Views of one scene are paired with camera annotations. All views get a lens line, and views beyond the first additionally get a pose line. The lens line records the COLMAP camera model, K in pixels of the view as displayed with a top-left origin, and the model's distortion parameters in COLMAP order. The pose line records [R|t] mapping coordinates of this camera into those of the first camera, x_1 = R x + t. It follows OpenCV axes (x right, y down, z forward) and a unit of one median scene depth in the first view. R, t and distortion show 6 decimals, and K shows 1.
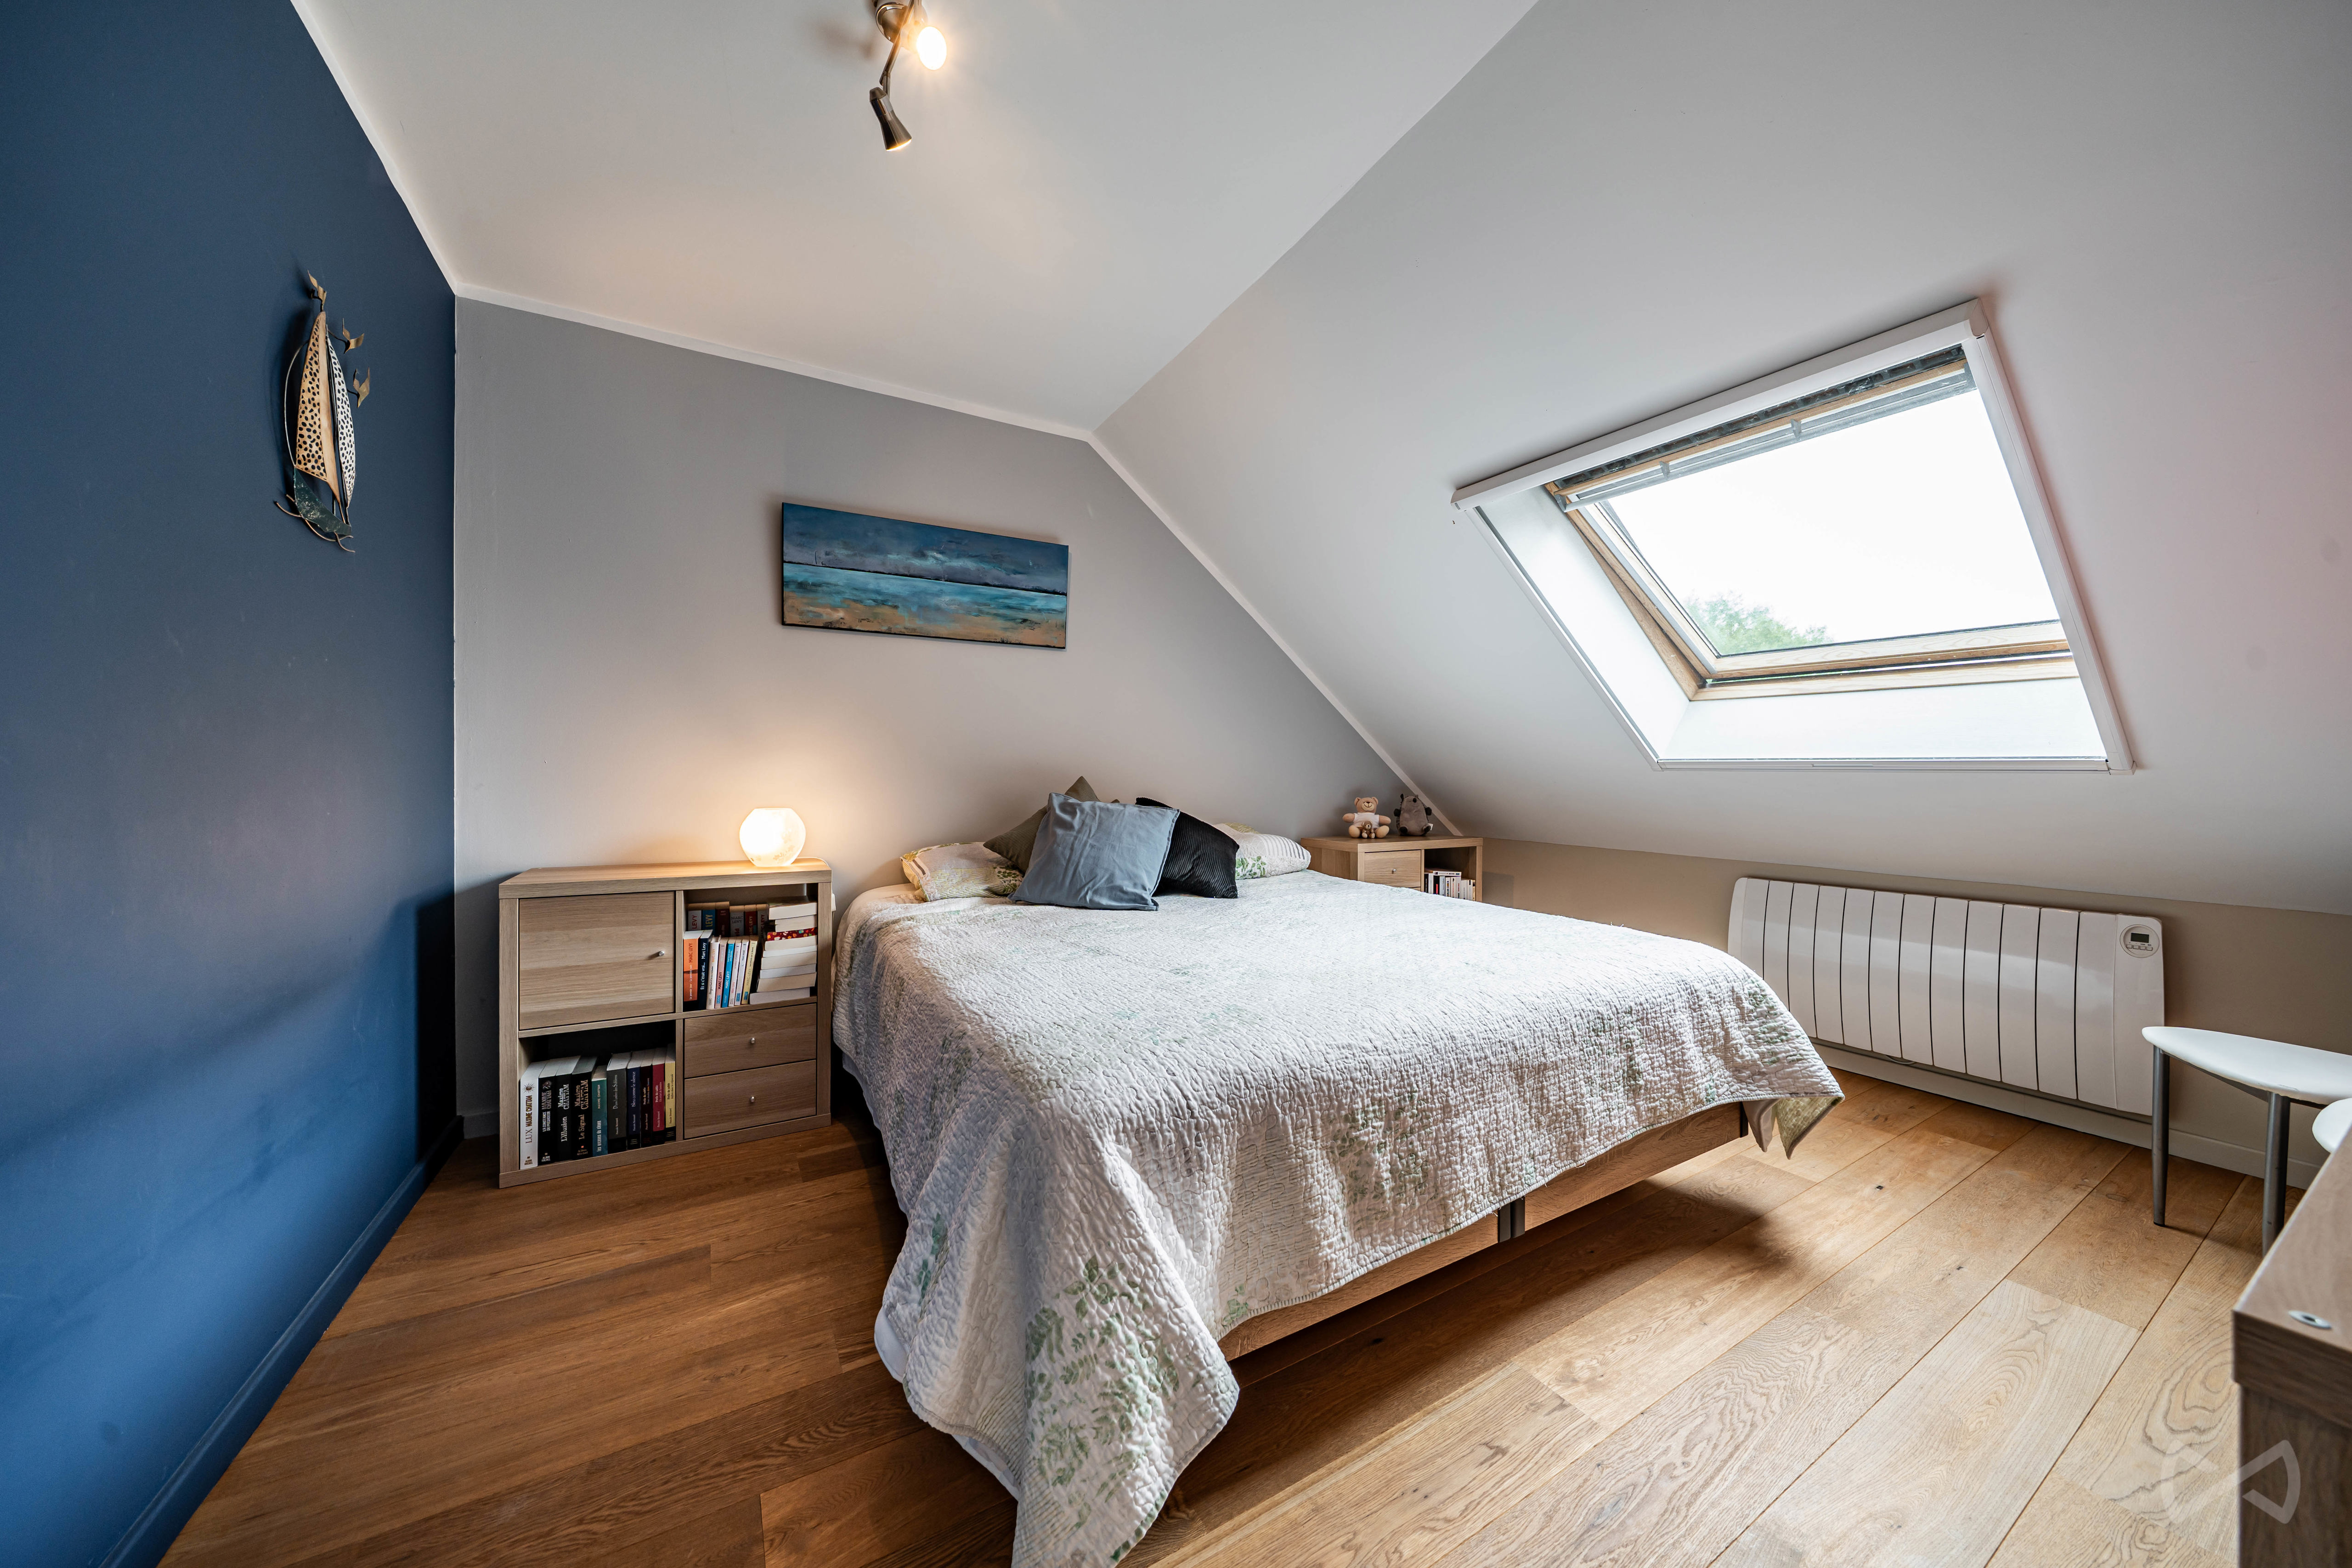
lens RADIAL K [[804.4, 0, 1188.3], [0, 804.4, 778.8], [0, 0, 1]] dist [-0.001692, -0.000145]
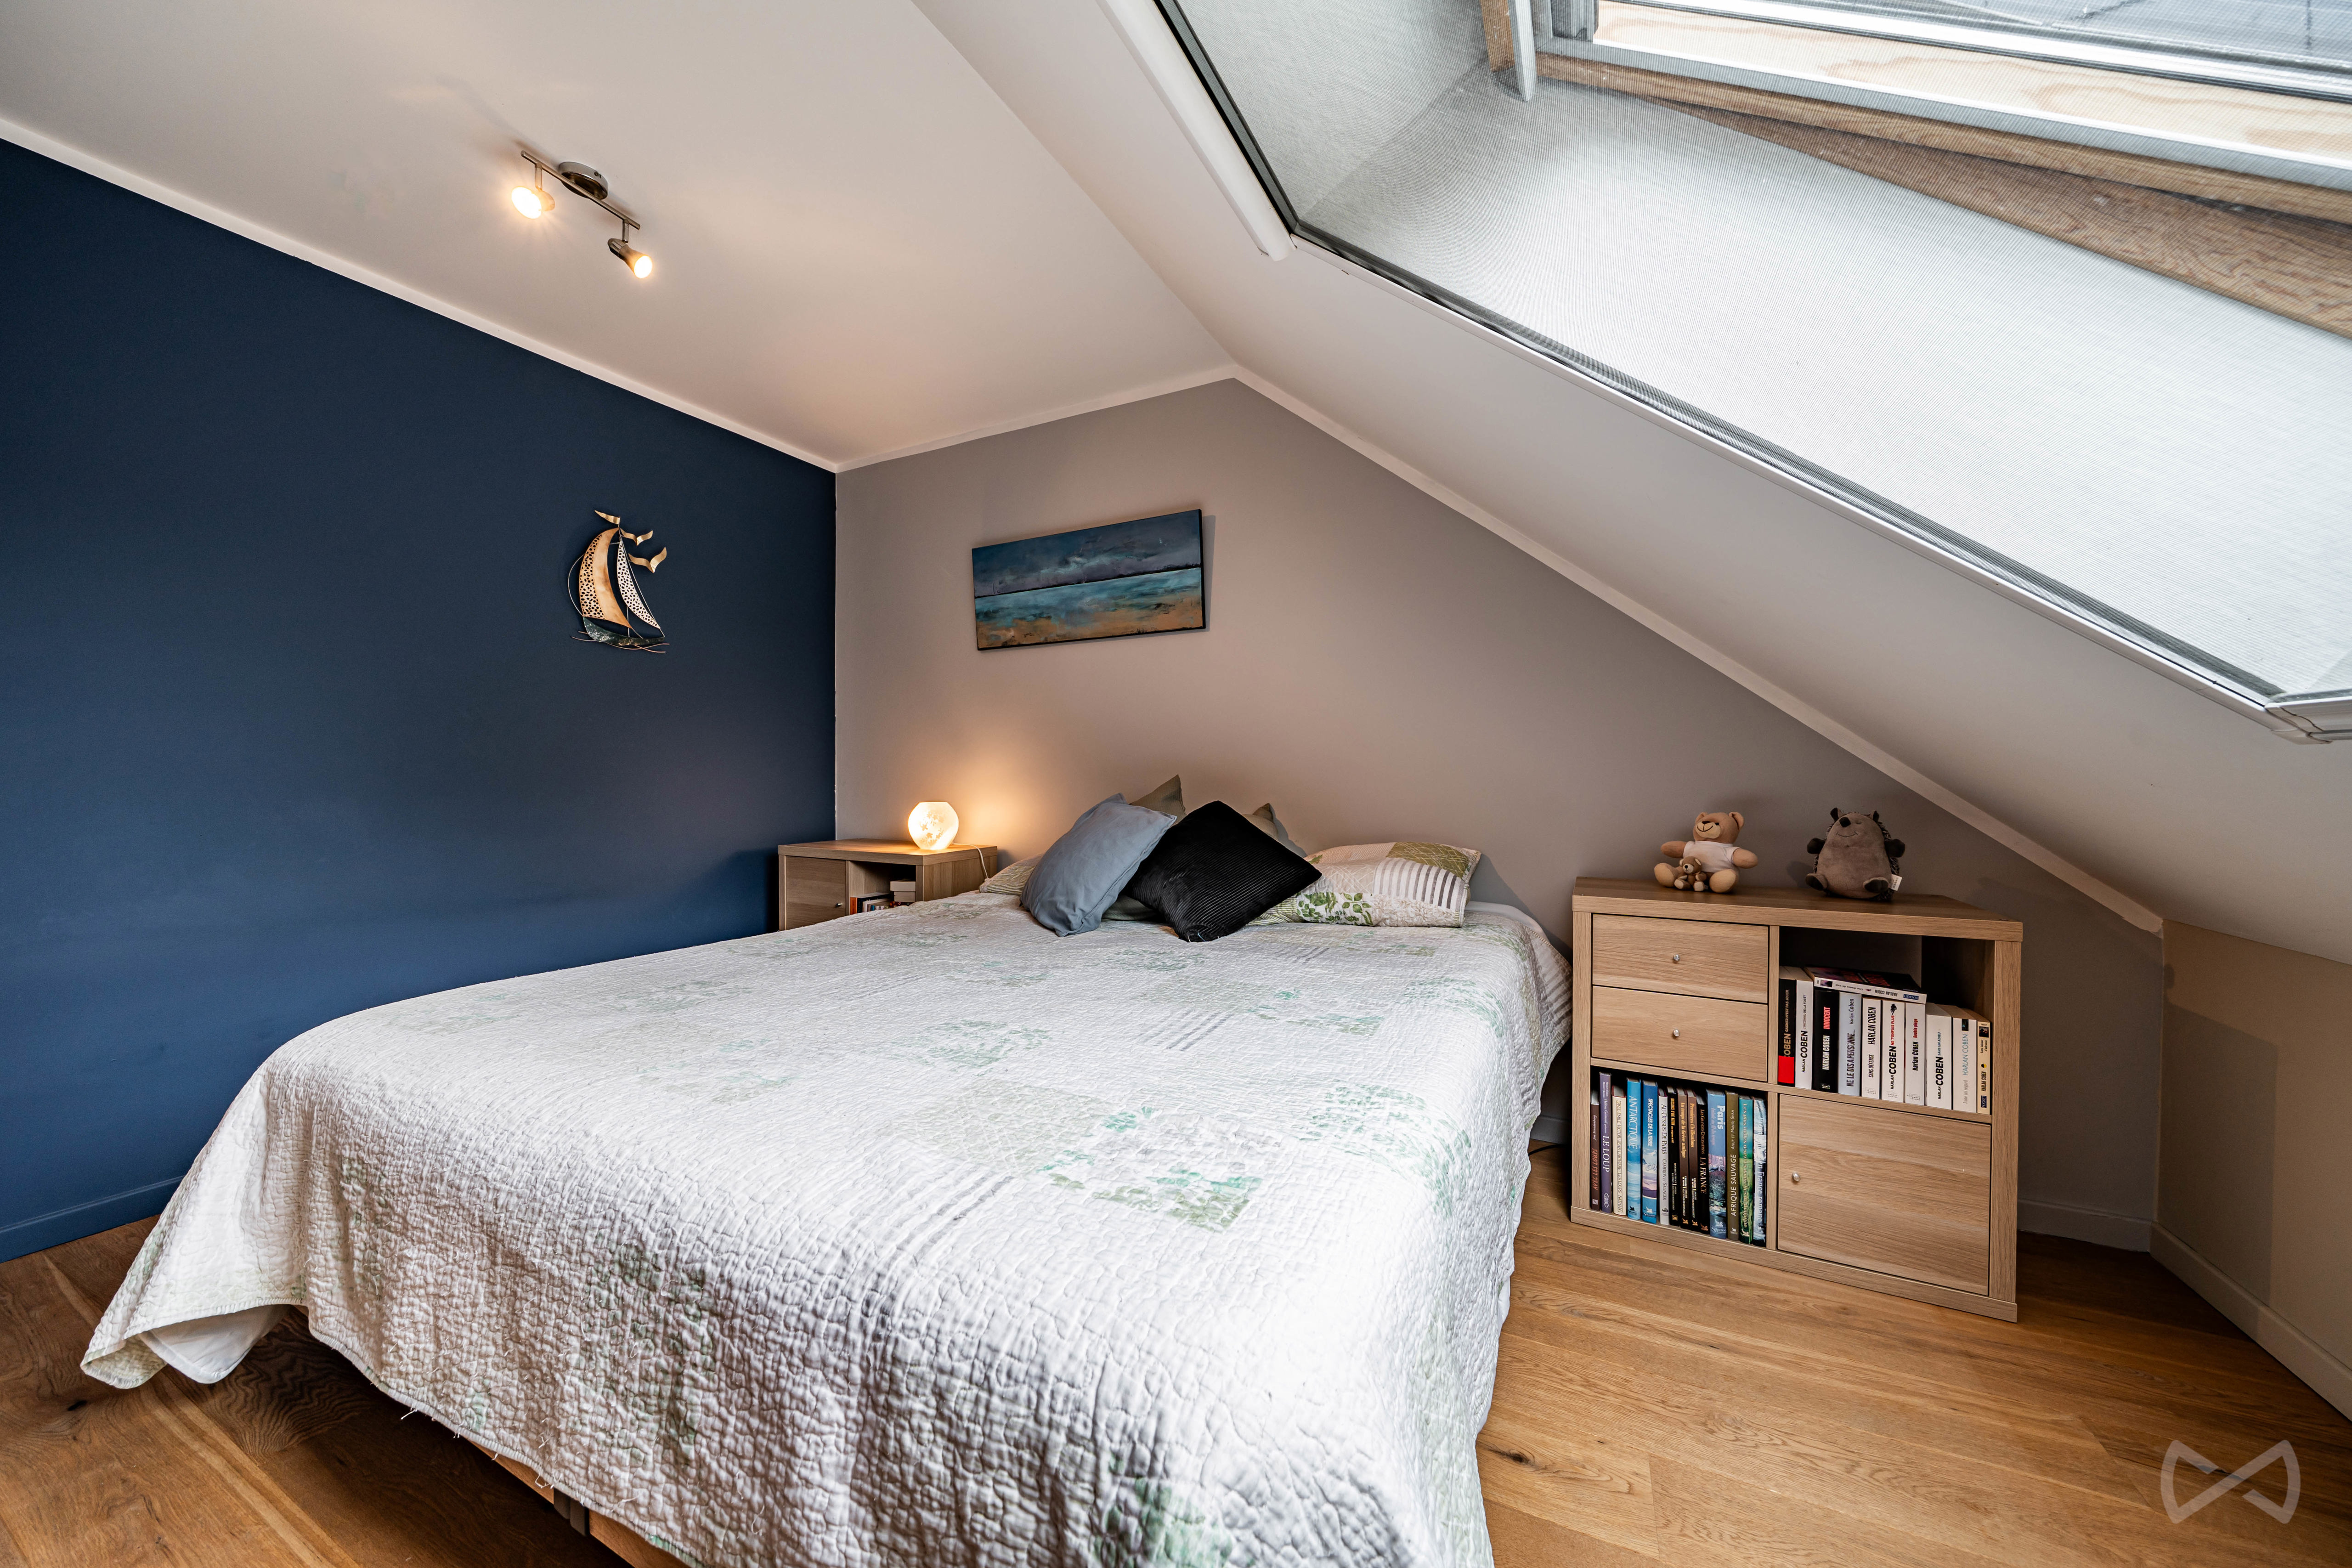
lens RADIAL K [[804.4, 0, 1188.3], [0, 804.4, 778.8], [0, 0, 1]] dist [-0.001692, -0.000145]
pose [[0.539484, -0.000873, -0.841995, 0.611522], [0.000919, 0.999999, -0.000448, 0.001519], [0.841995, -0.000532, 0.539484, 0.556039]]
